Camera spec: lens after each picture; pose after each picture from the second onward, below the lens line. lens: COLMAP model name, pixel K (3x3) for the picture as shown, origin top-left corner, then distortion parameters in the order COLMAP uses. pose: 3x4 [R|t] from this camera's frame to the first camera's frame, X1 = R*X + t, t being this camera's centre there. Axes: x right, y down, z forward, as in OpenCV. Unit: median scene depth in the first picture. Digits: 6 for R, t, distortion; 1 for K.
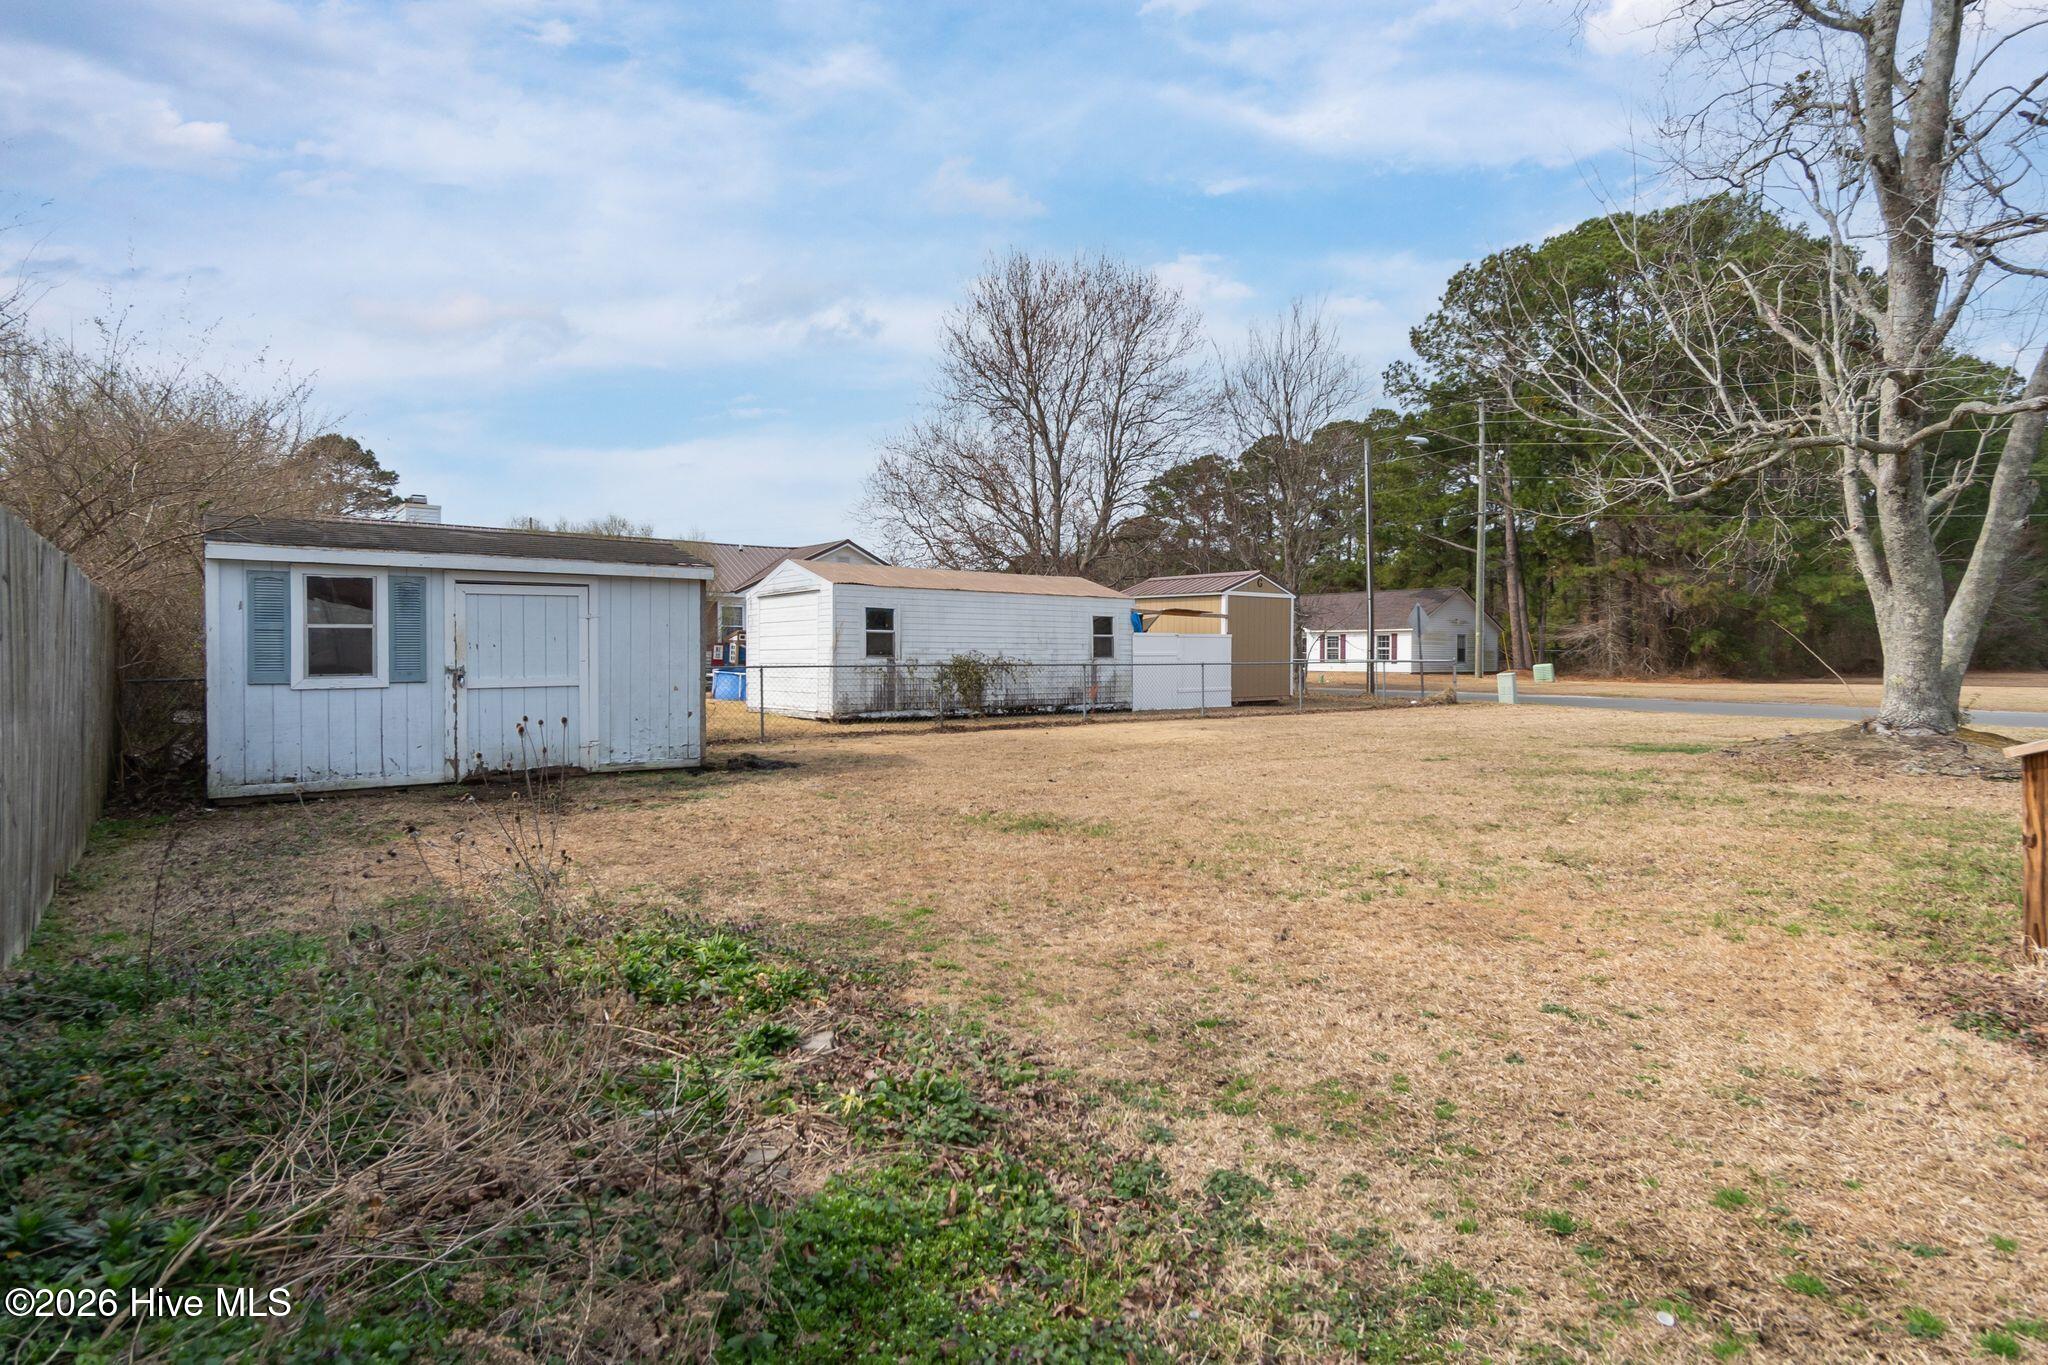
lens RADIAL K [[1085.4, 0, 1032.0], [0, 1085.4, 672.8], [0, 0, 1]] dist [0.003915, 0.001274]
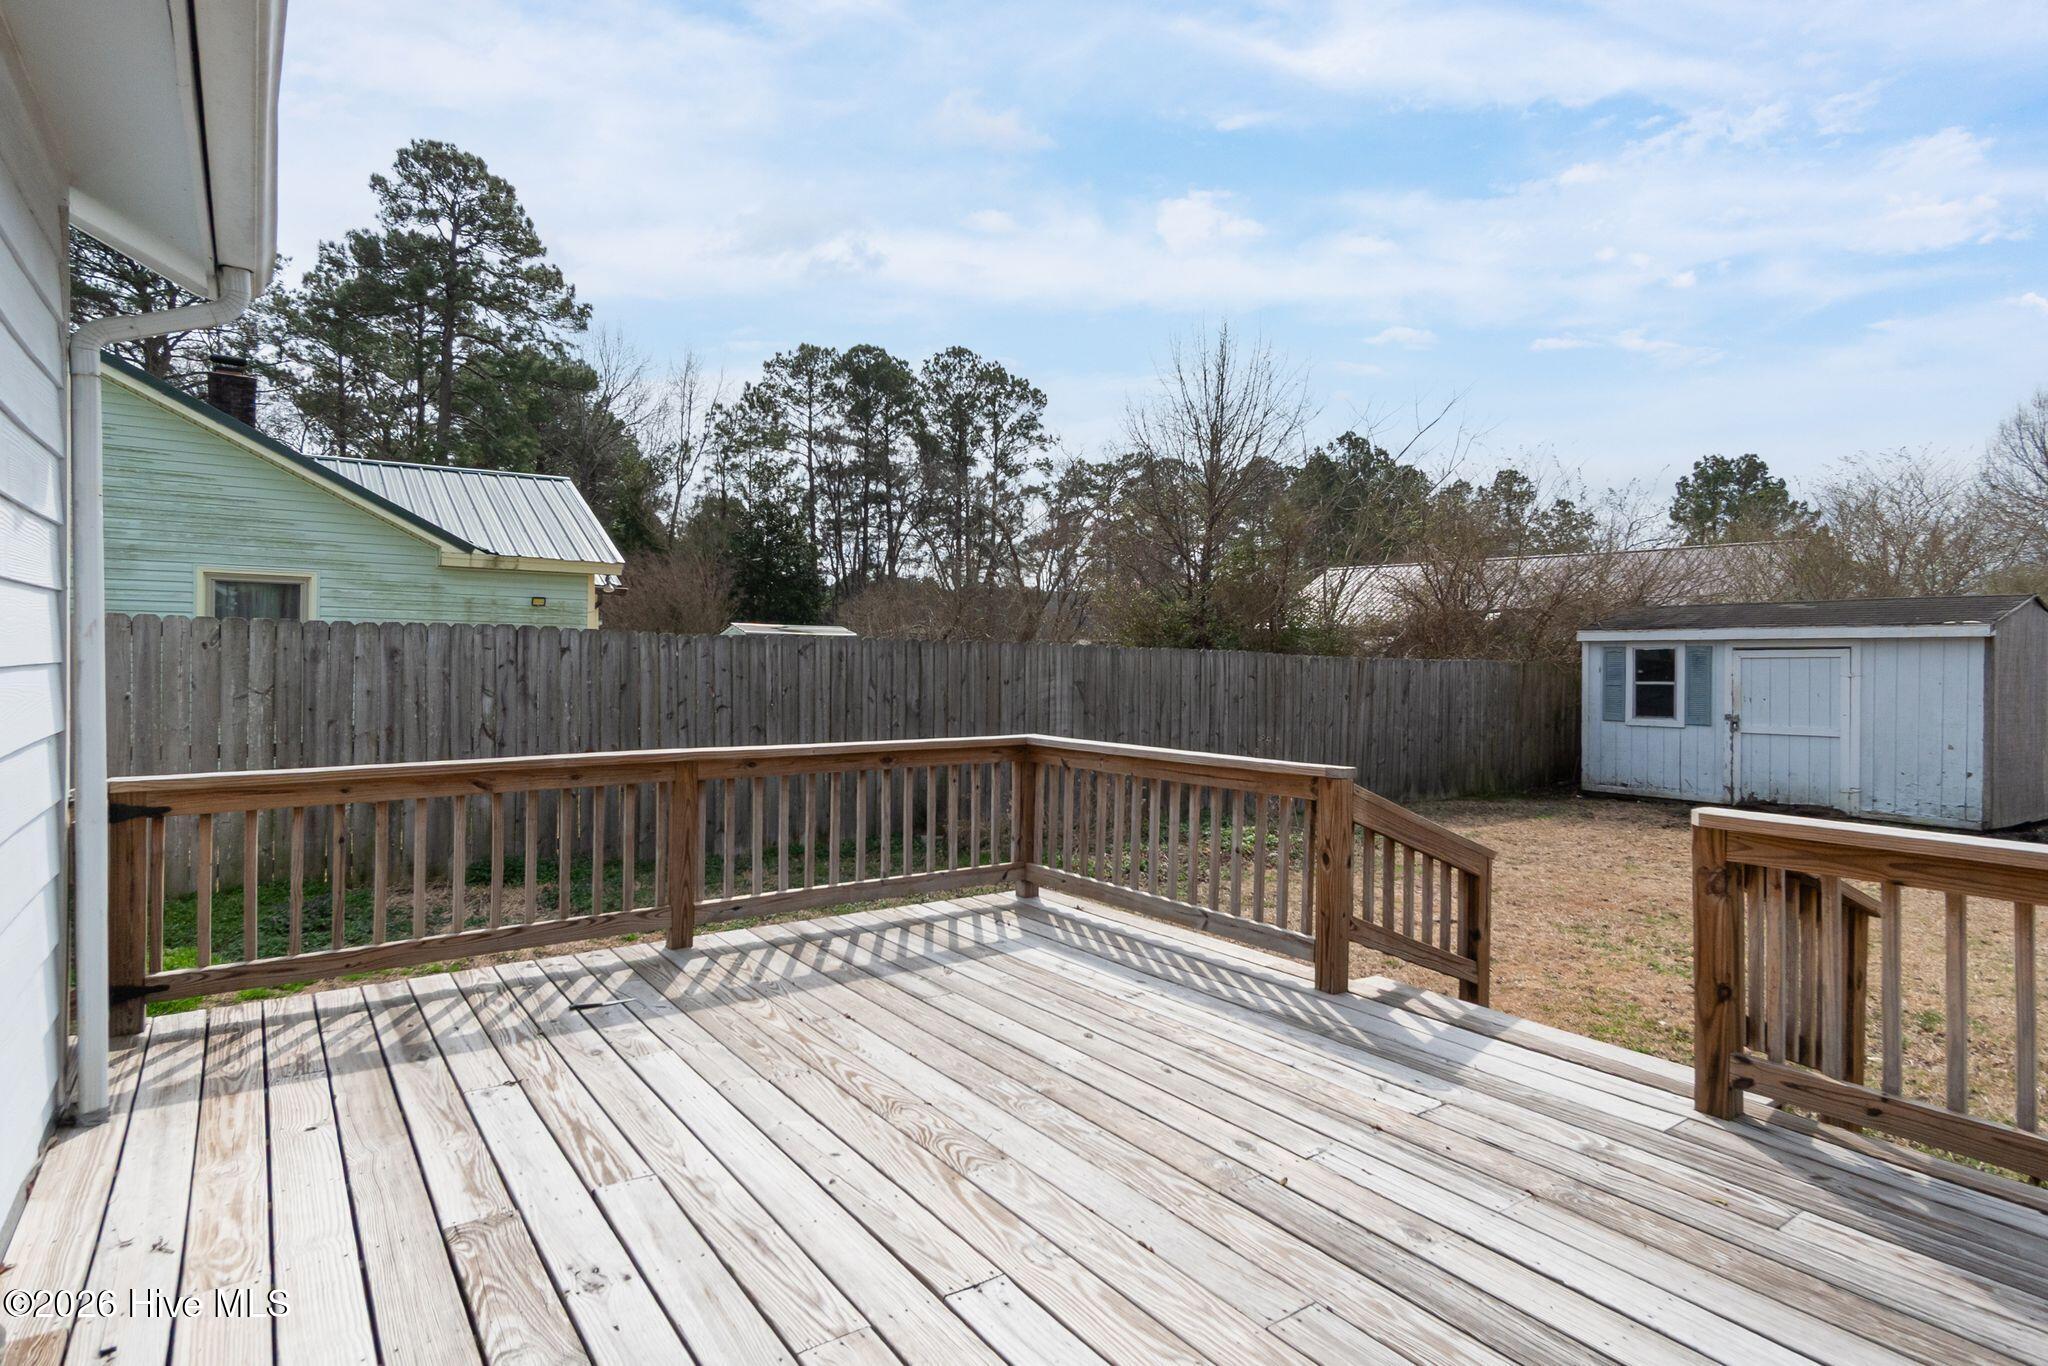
lens RADIAL K [[1085.4, 0, 1032.0], [0, 1085.4, 673.3], [0, 0, 1]] dist [0.003915, 0.001274]
pose [[-0.042439, 0.009457, -0.999054, 0.393506], [-0.029908, 0.999495, 0.010732, -0.021930], [0.998651, 0.030335, -0.042134, 0.109917]]
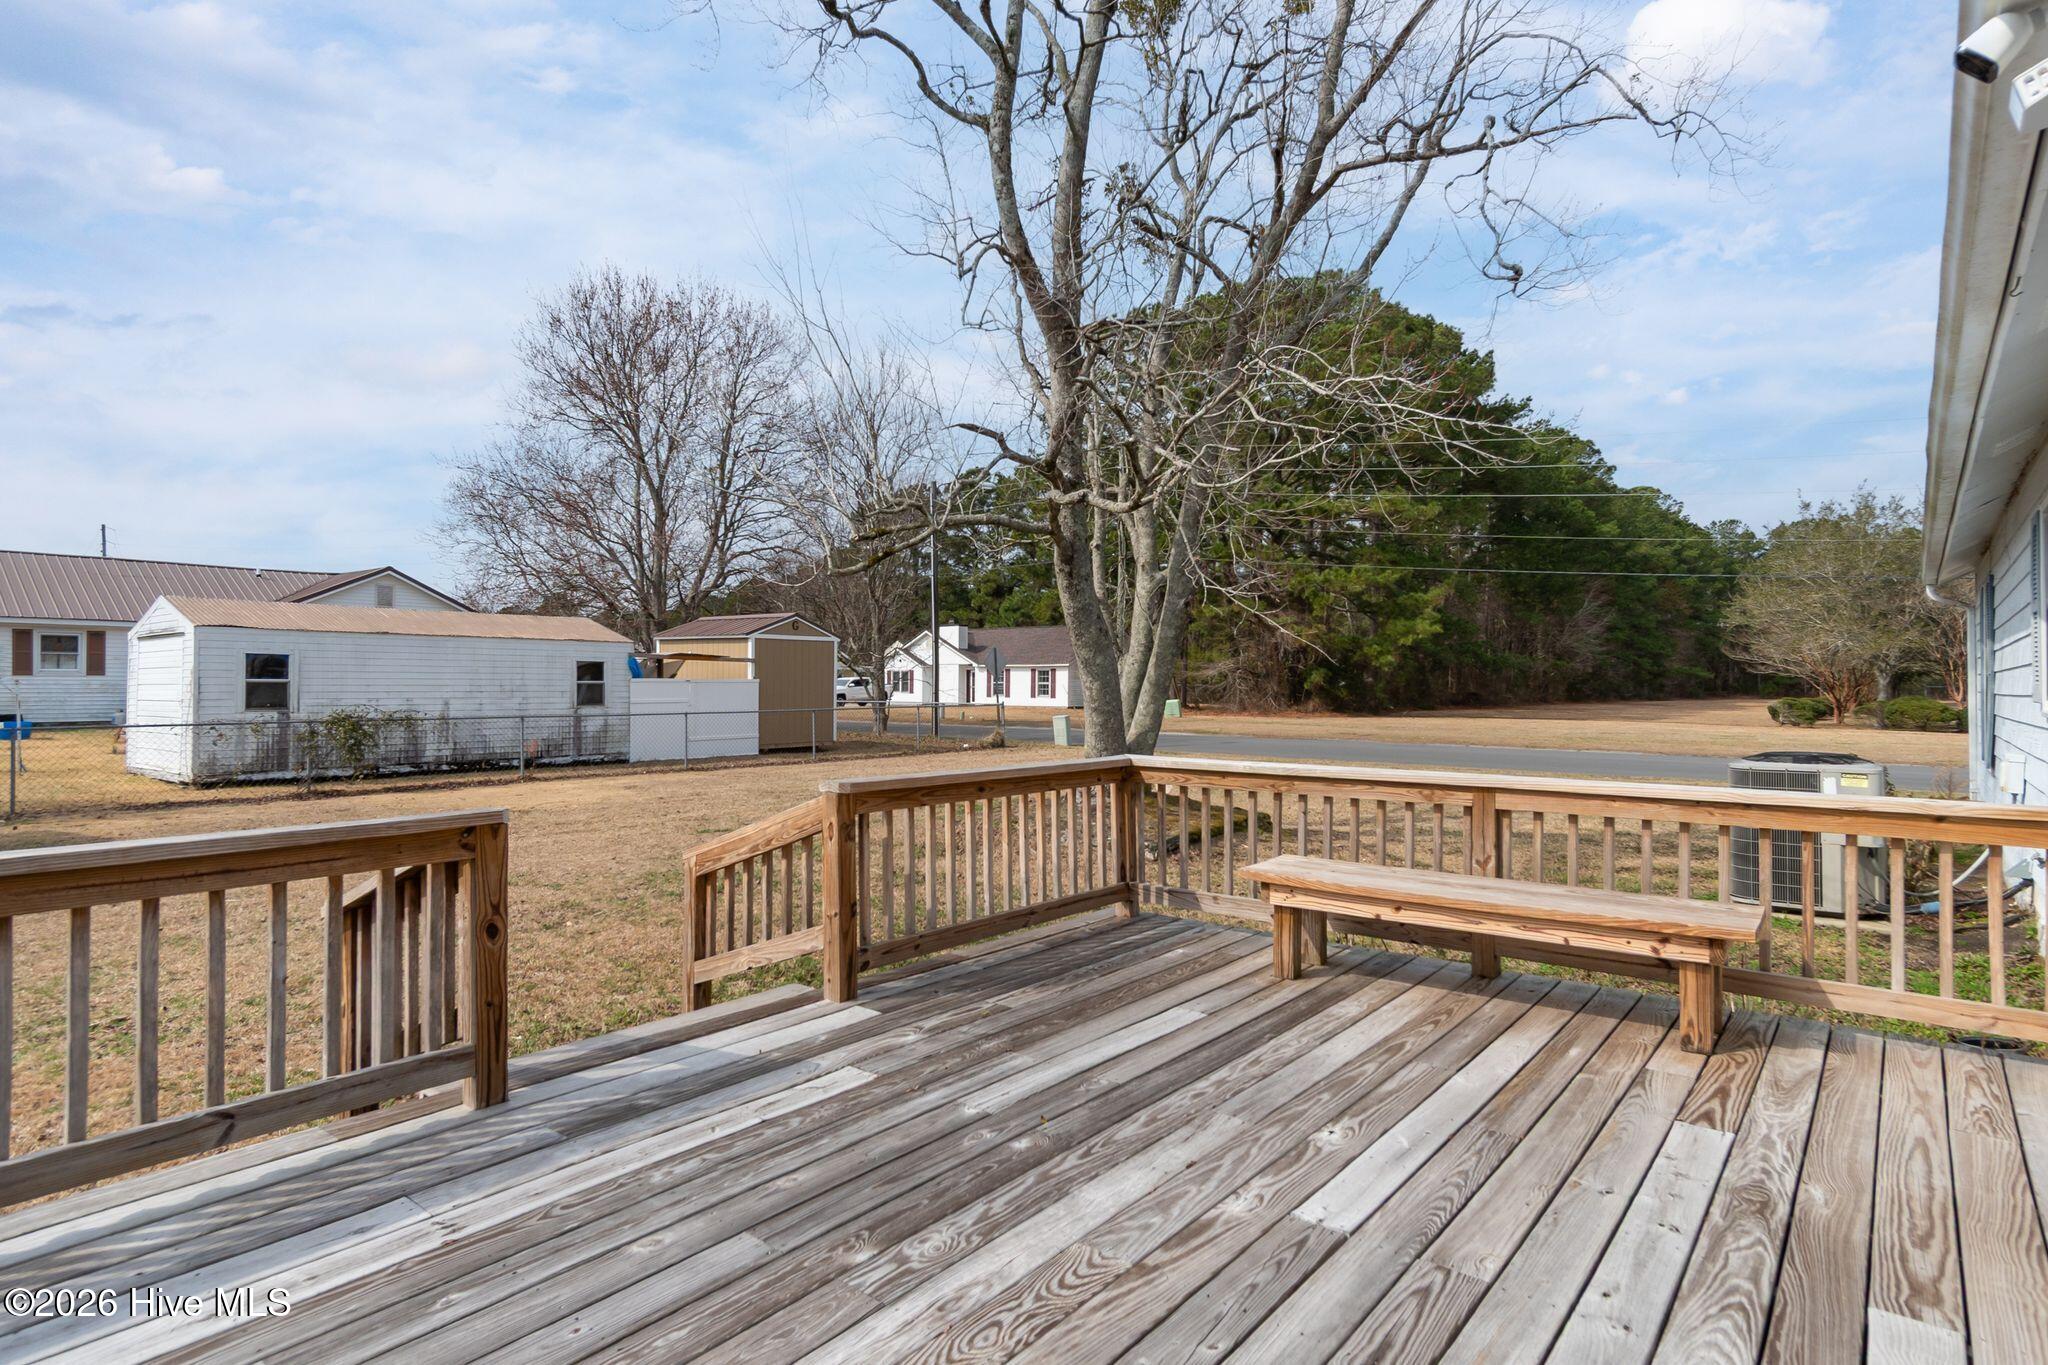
lens RADIAL K [[1099.3, 0, 1033.5], [0, 1099.3, 672.4], [0, 0, 1]] dist [0.003534, 0.001393]
pose [[0.974173, 0.003436, 0.225777, 0.238989], [0.002310, 0.999680, -0.025184, -0.019272], [-0.225791, 0.025056, 0.973853, -0.004932]]
